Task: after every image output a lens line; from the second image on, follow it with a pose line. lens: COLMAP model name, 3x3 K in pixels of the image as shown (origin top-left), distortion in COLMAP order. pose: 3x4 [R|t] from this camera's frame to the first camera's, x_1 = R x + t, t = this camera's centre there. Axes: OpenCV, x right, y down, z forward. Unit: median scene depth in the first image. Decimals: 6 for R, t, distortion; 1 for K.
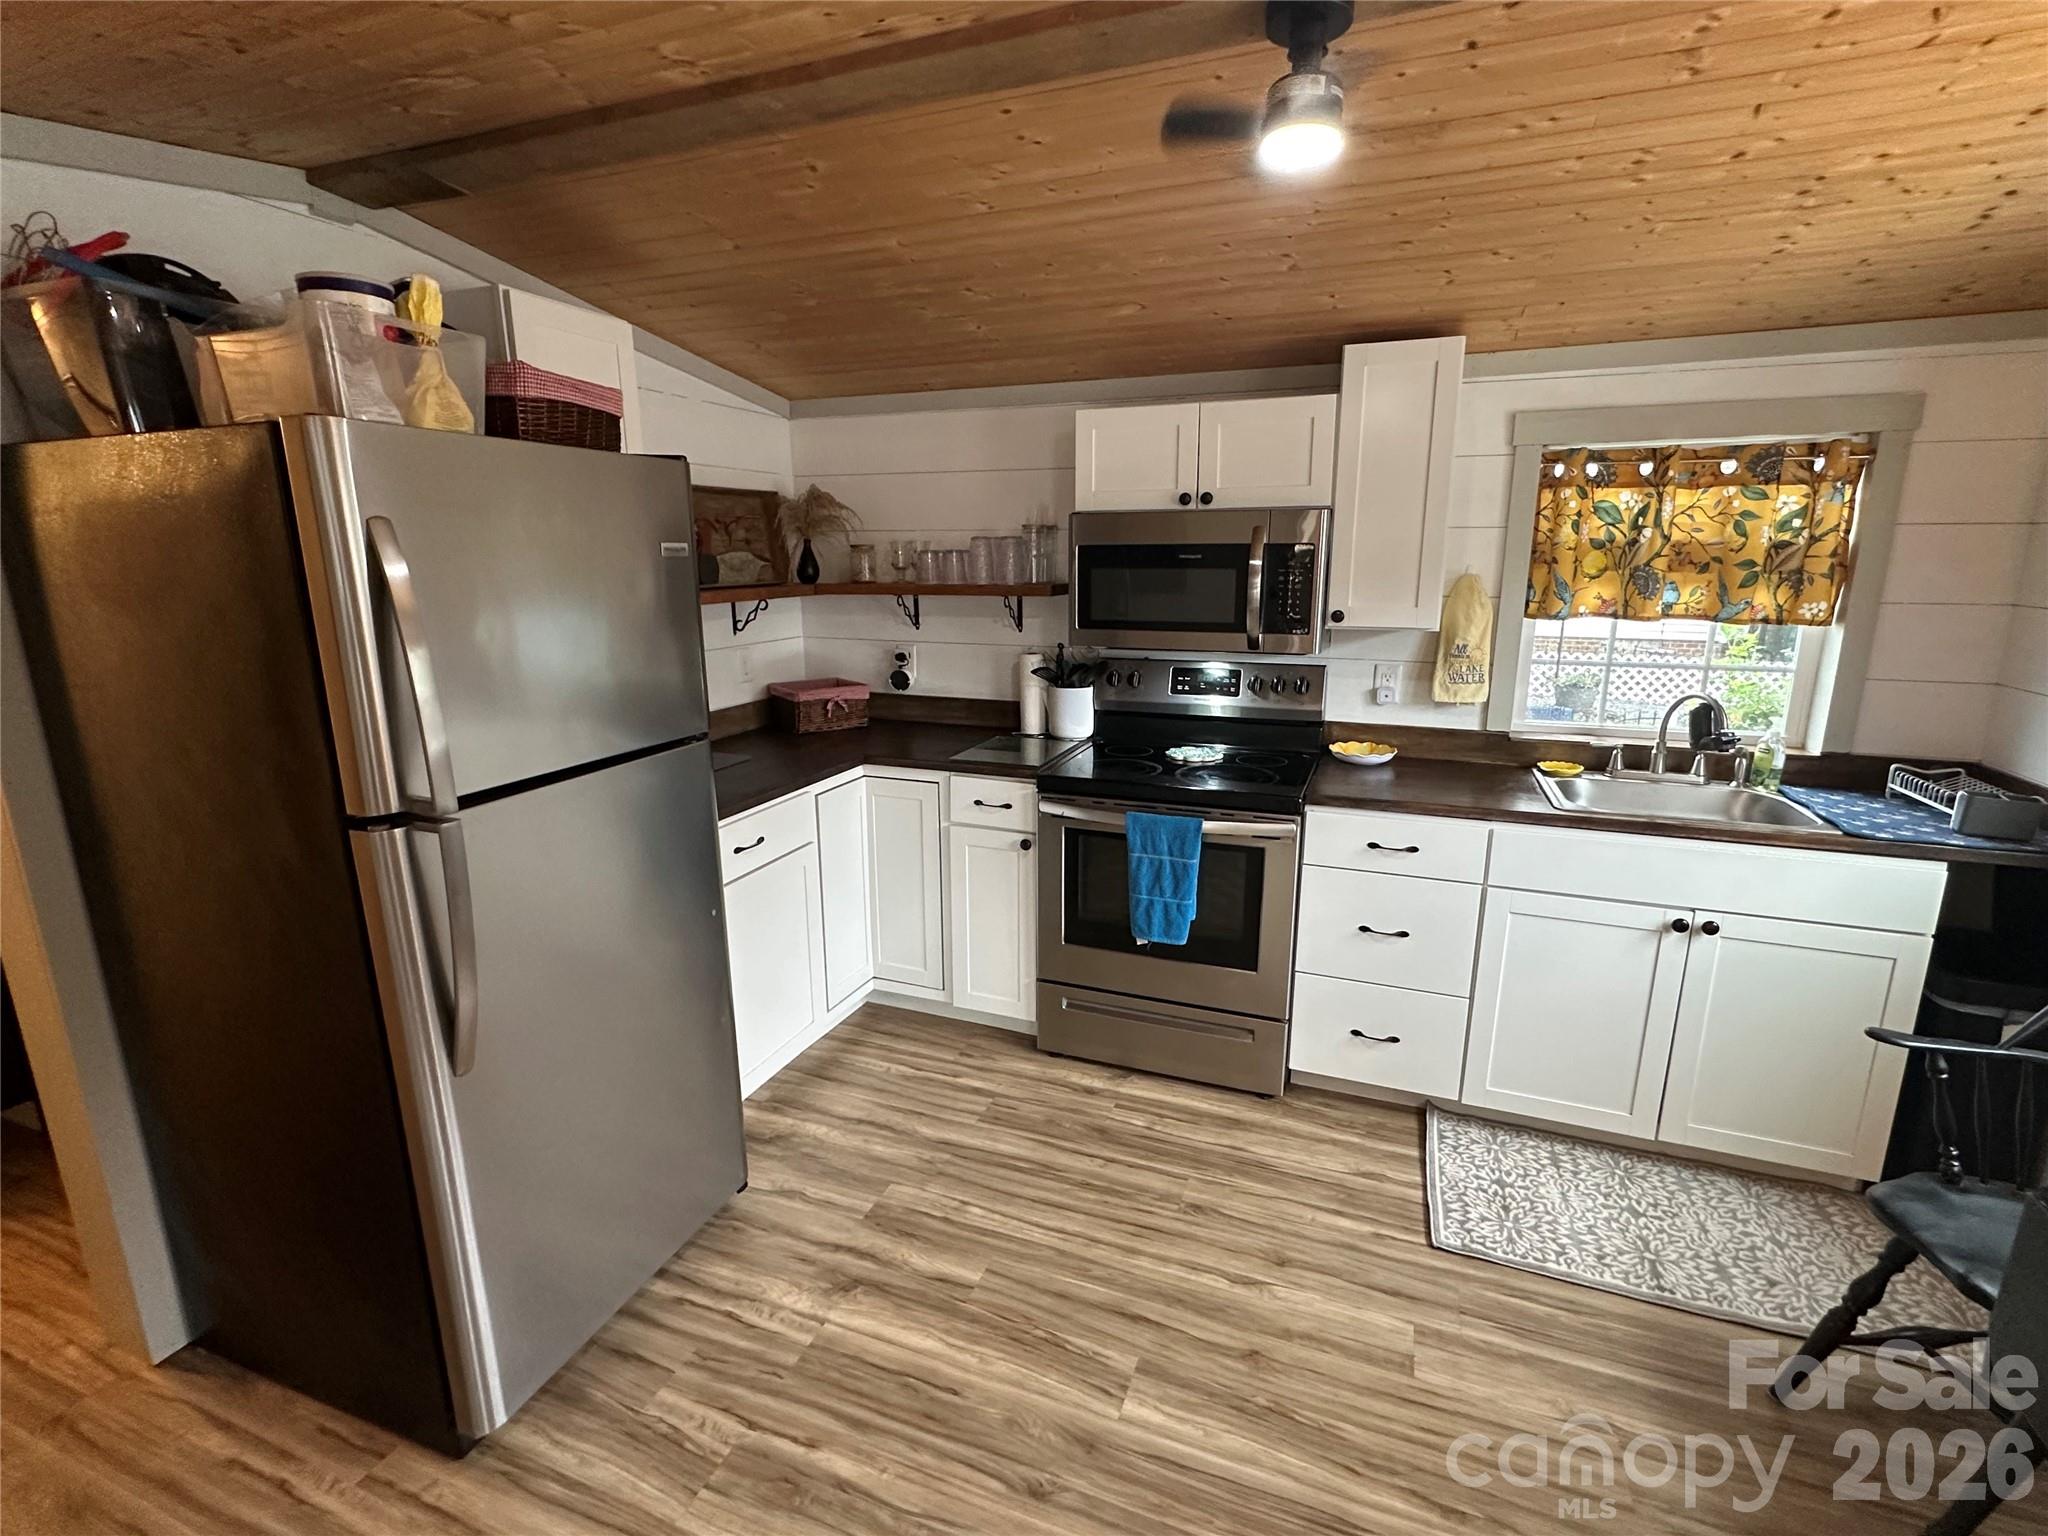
lens RADIAL K [[951.7, 0, 1024.0], [0, 951.7, 768.0], [0, 0, 1]] dist [-0.003567, -0.000160]
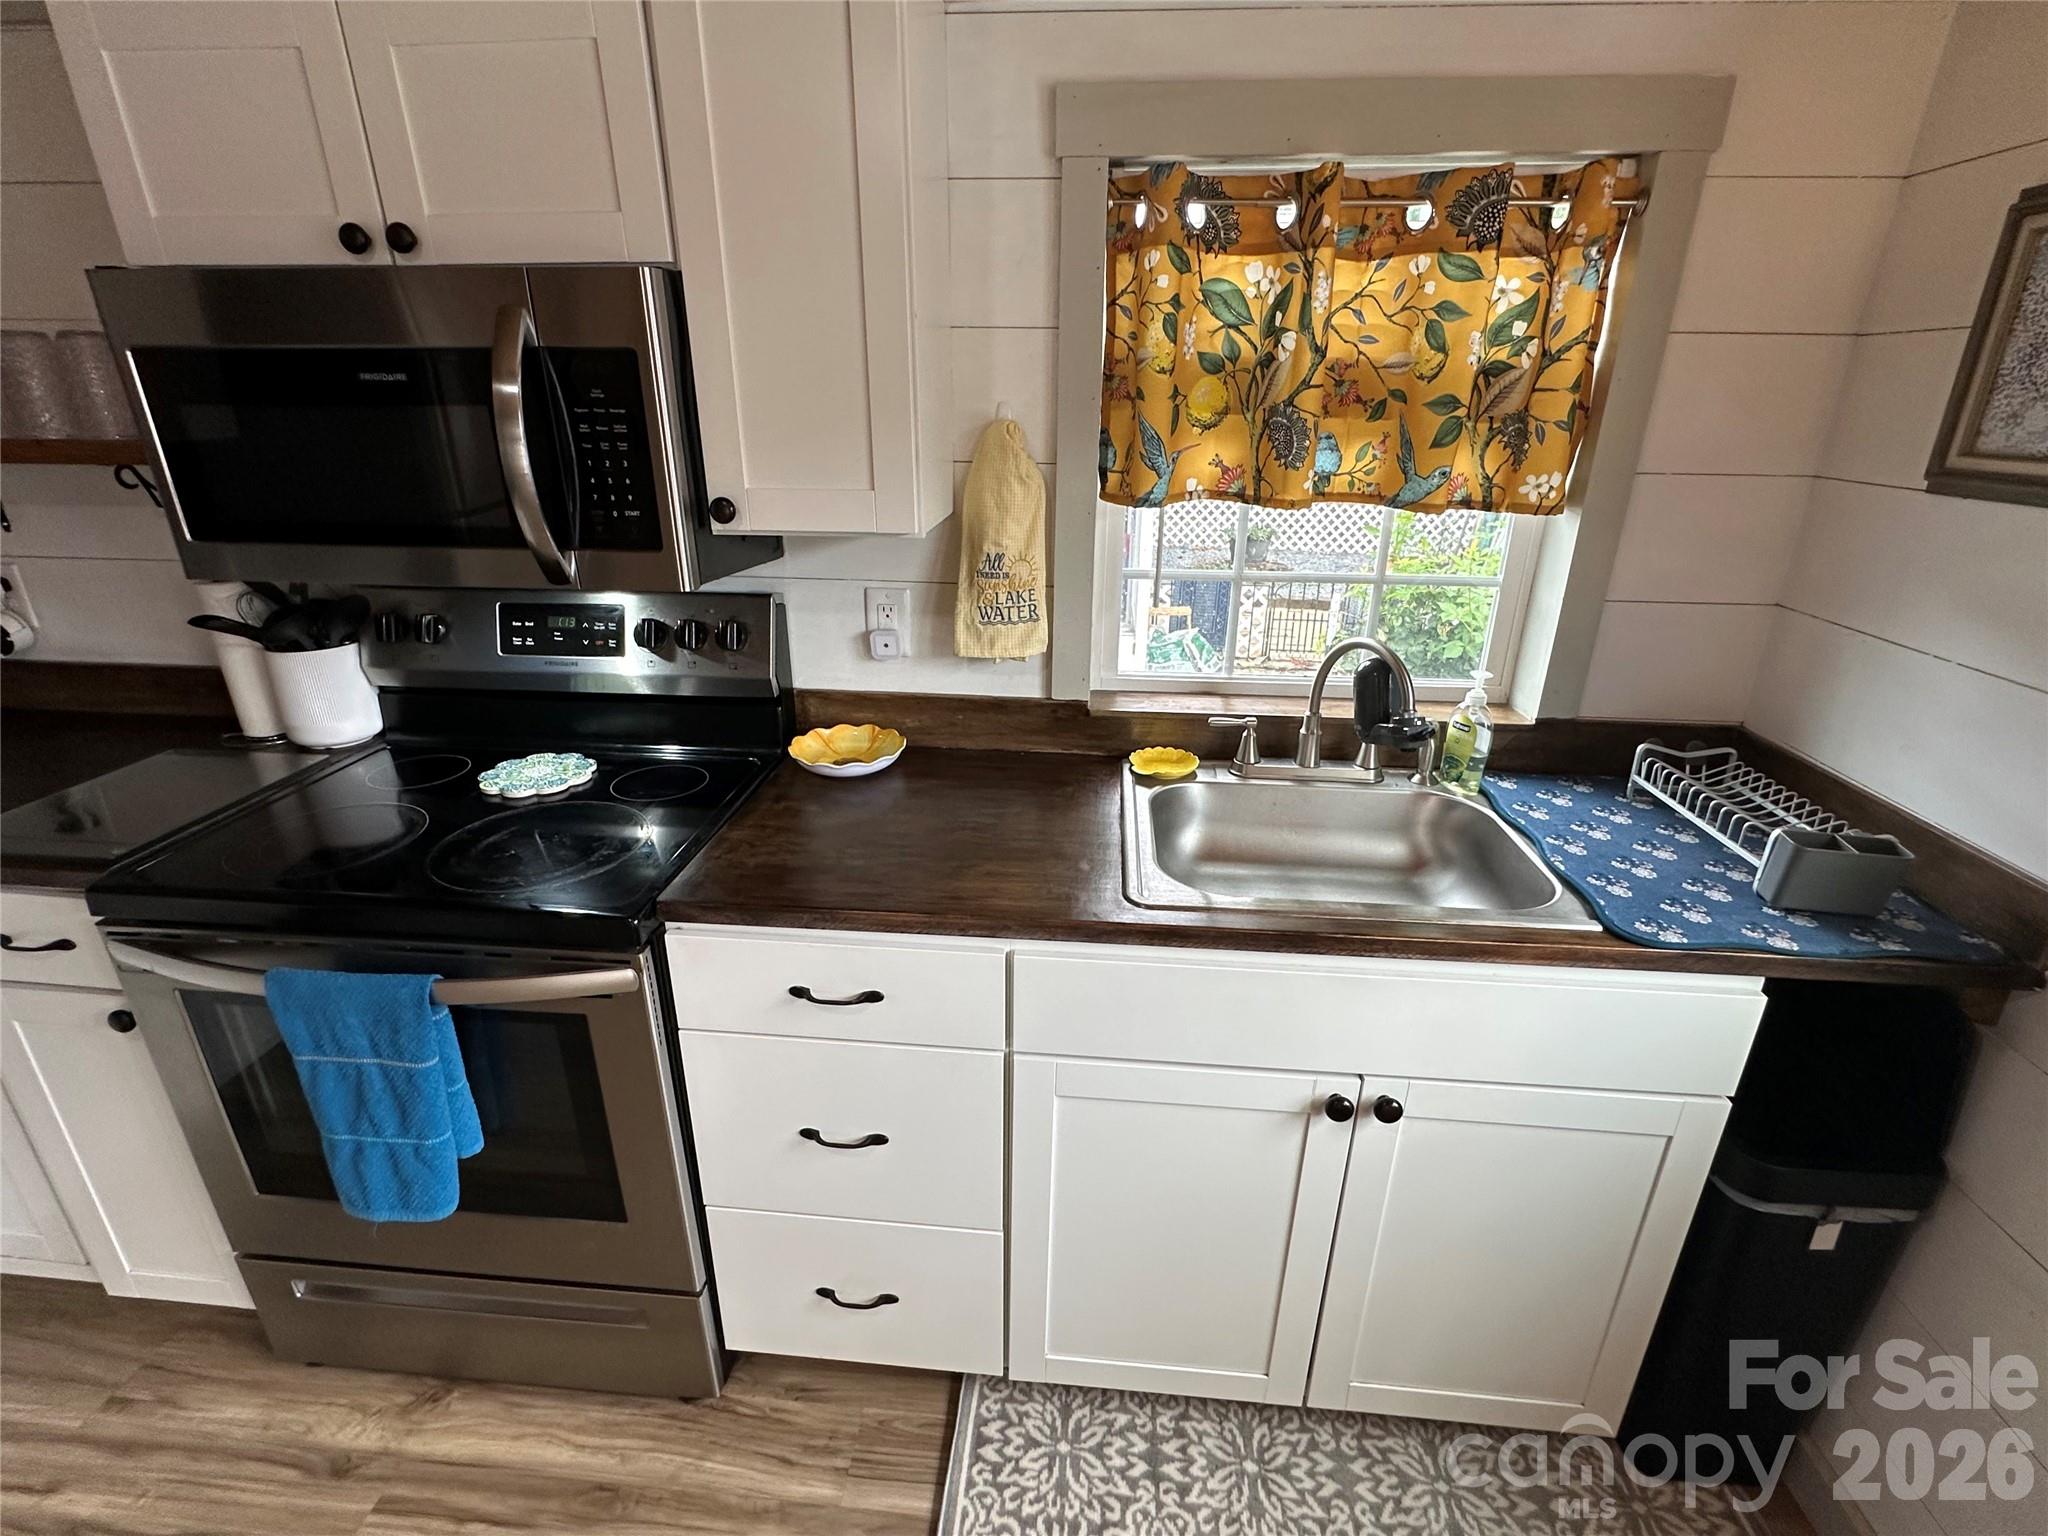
lens RADIAL K [[951.7, 0, 1024.0], [0, 951.7, 768.0], [0, 0, 1]] dist [-0.003567, -0.000160]
pose [[0.958684, -0.094202, 0.268422, 0.339220], [0.051908, 0.985666, 0.160526, -0.101540], [-0.279697, -0.139961, 0.949832, 0.487743]]
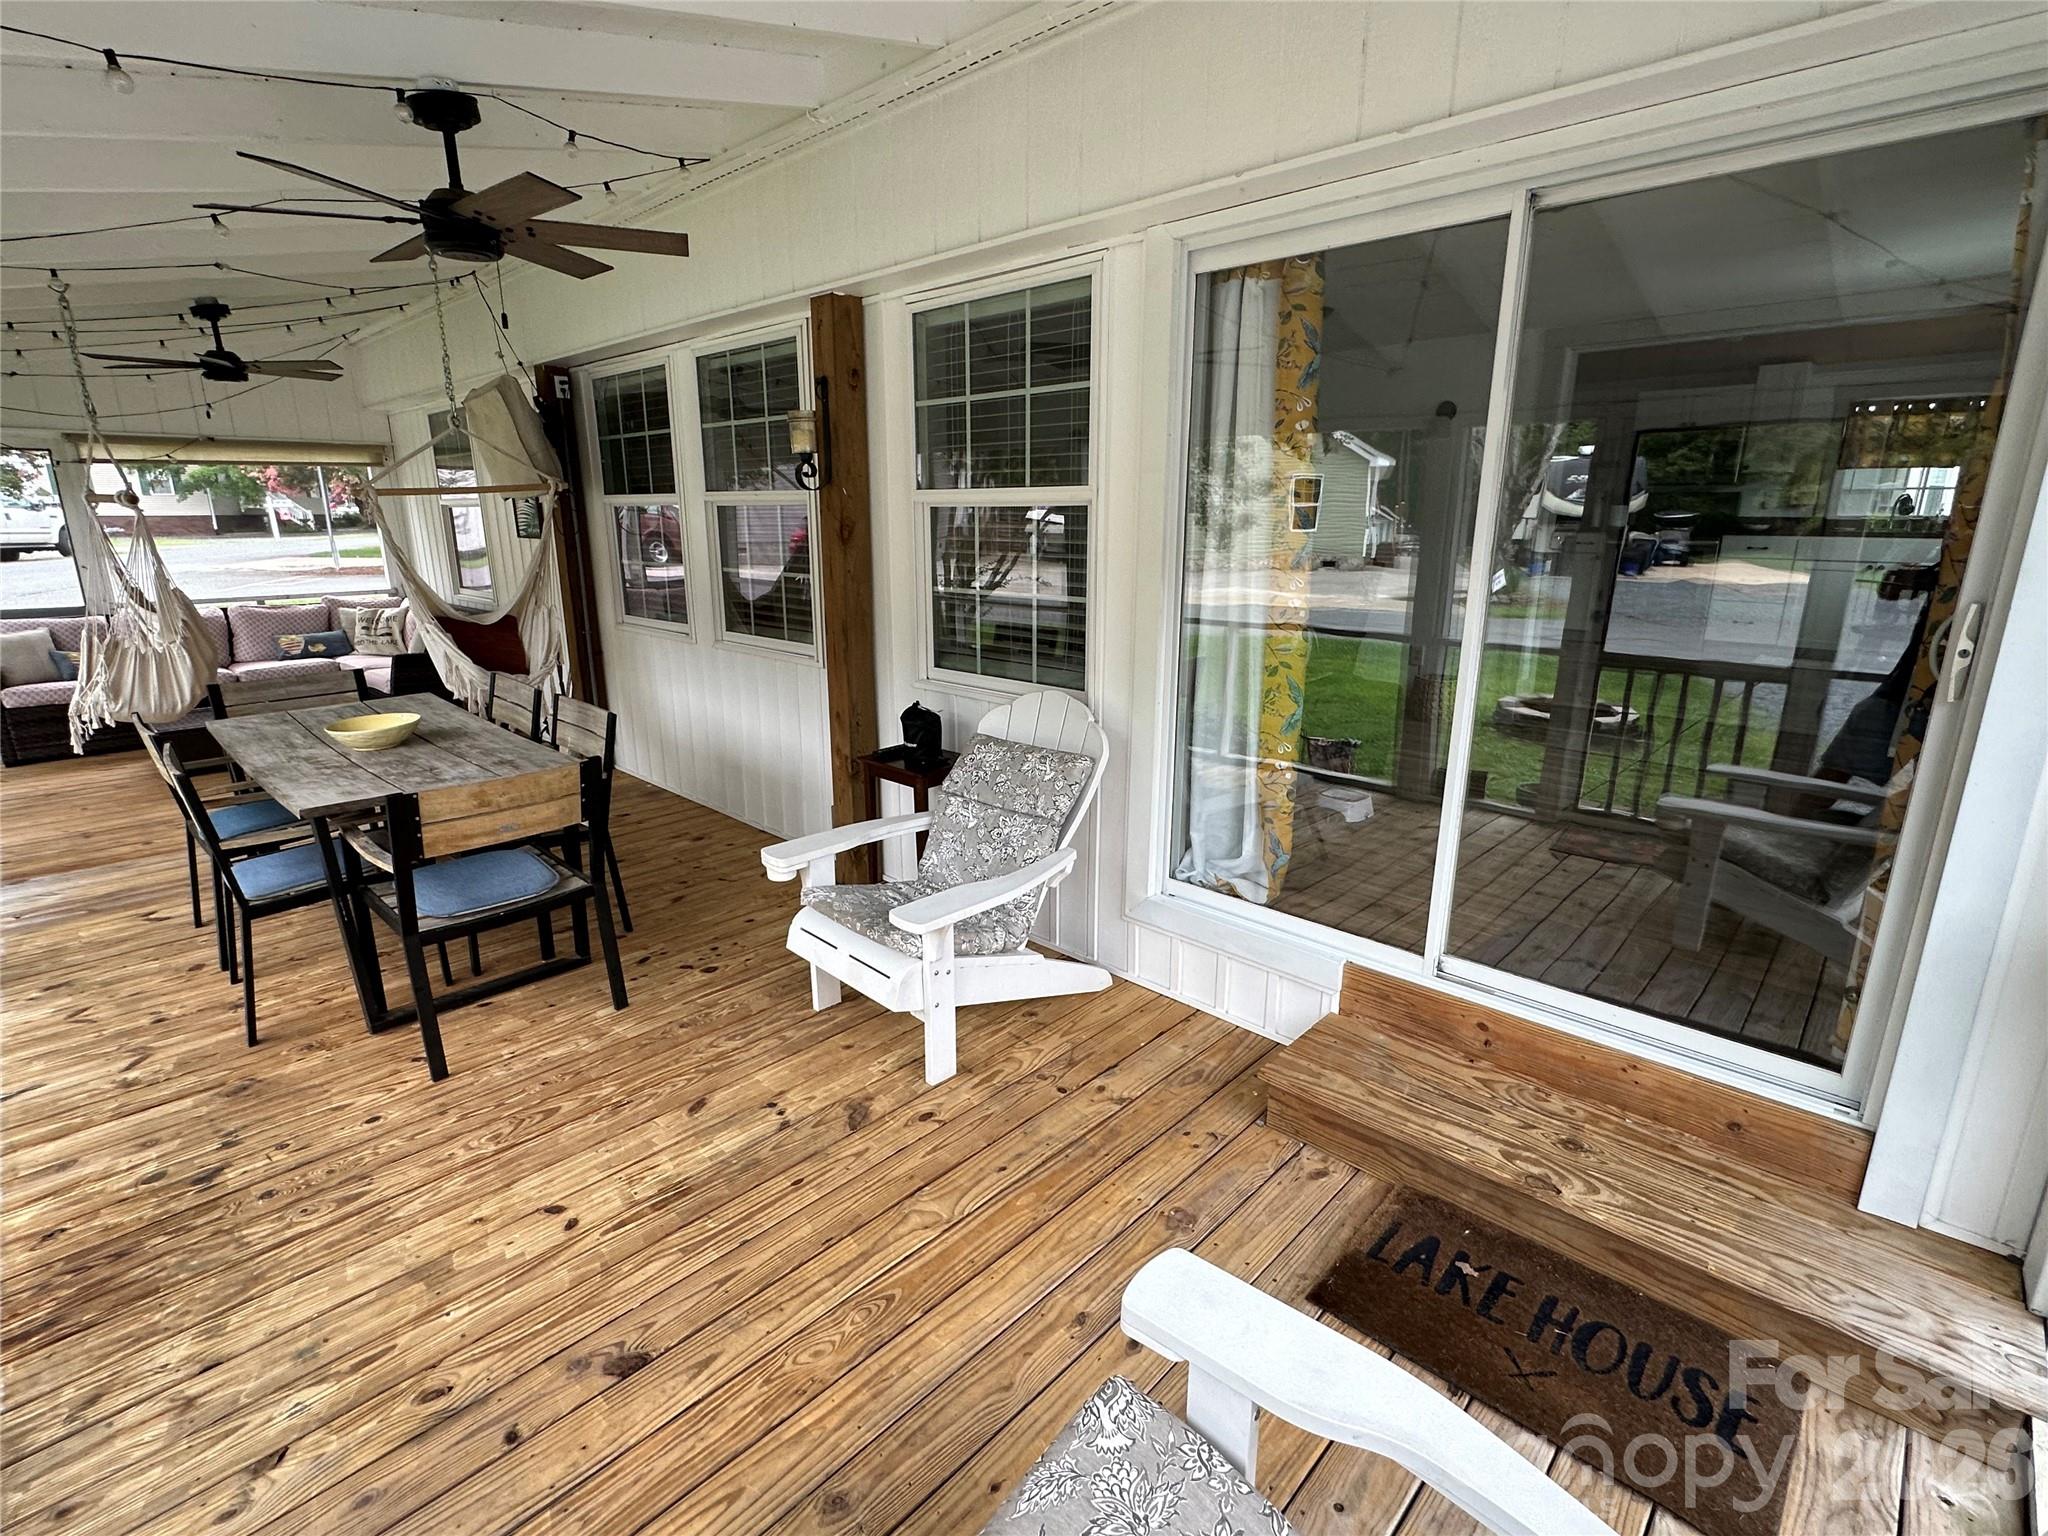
lens RADIAL K [[975.4, 0, 1029.2], [0, 975.4, 764.5], [0, 0, 1]] dist [-0.003509, 0.000168]
pose [[0.925377, 0.107131, -0.363594, -0.439658], [-0.094479, 0.994144, 0.052464, 0.711311], [0.367085, -0.014197, 0.930079, -2.265740]]
